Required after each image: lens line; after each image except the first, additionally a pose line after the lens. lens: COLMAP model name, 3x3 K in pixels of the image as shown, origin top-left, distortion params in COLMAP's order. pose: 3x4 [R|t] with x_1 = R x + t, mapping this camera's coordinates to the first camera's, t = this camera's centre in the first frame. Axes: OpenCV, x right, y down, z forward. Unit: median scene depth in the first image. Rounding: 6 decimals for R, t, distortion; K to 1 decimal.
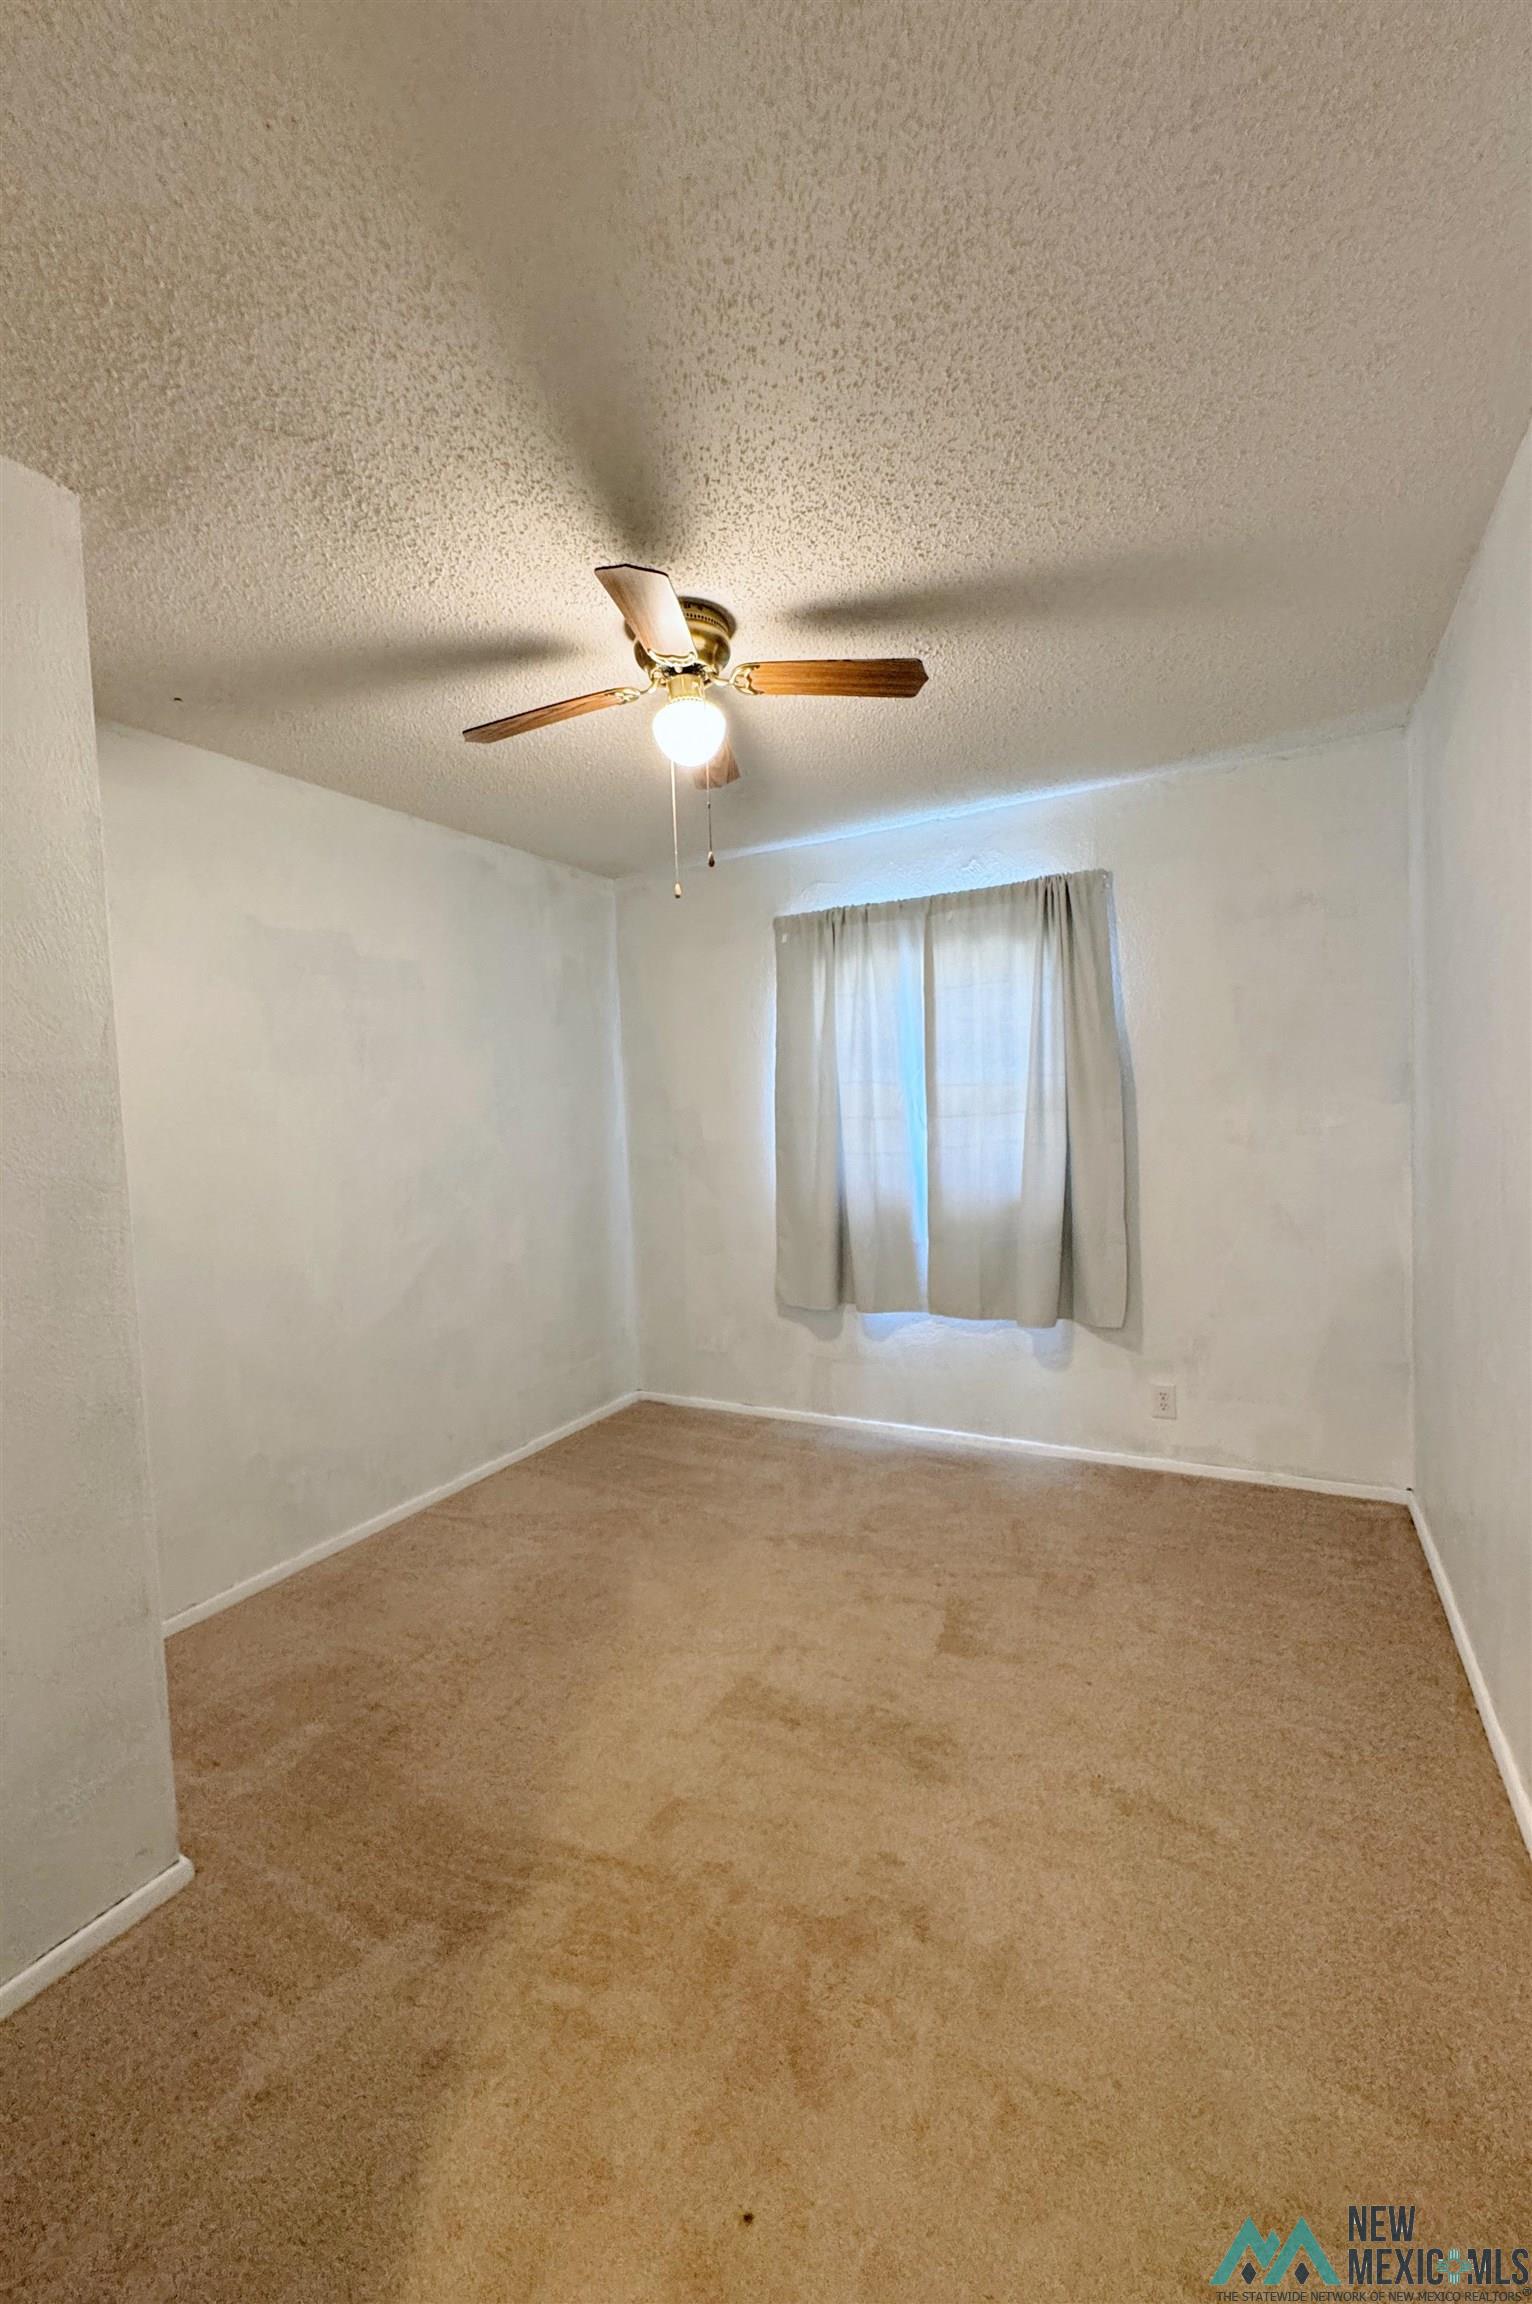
lens RADIAL K [[936.3, 0, 760.5], [0, 936.3, 1152.3], [0, 0, 1]] dist [-0.000517, 0.001157]
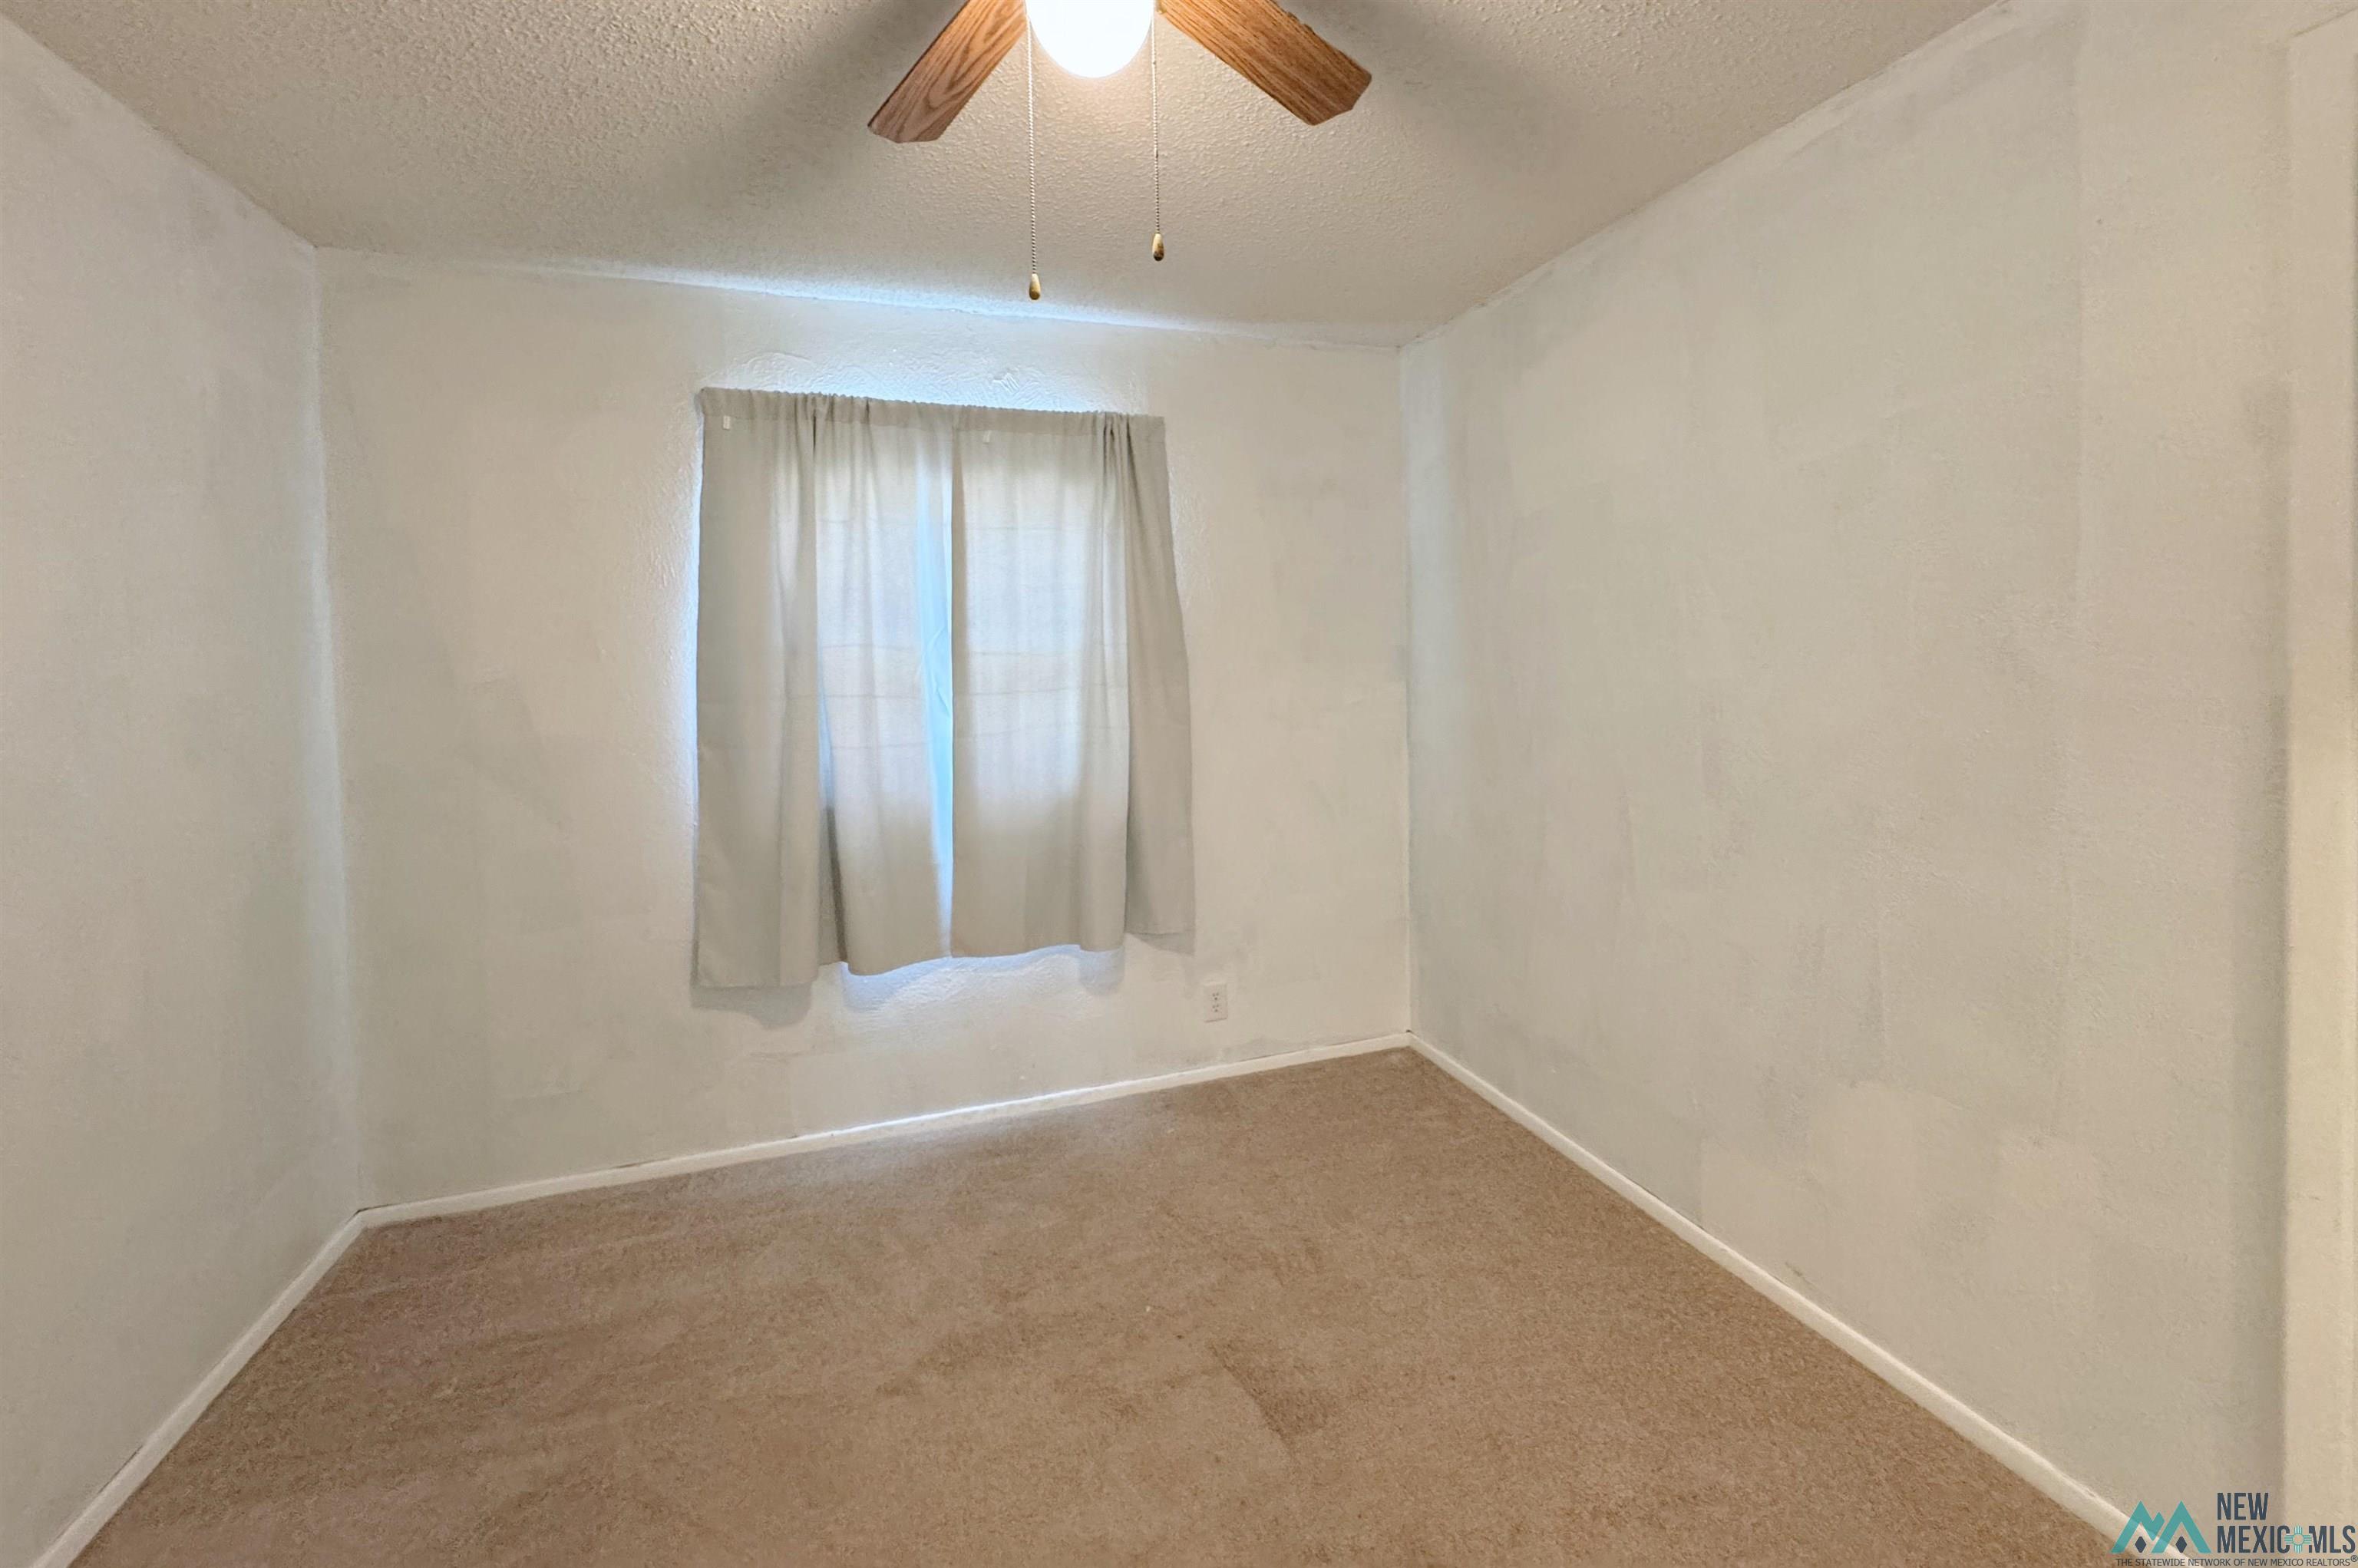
lens RADIAL K [[958.2, 0, 1192.7], [0, 958.2, 678.8], [0, 0, 1]] dist [-0.000517, 0.001157]
pose [[0.680233, 0.005998, 0.732972, -0.259666], [0.029435, 0.998936, -0.035492, -0.017949], [-0.732405, 0.045717, 0.679333, 0.337604]]
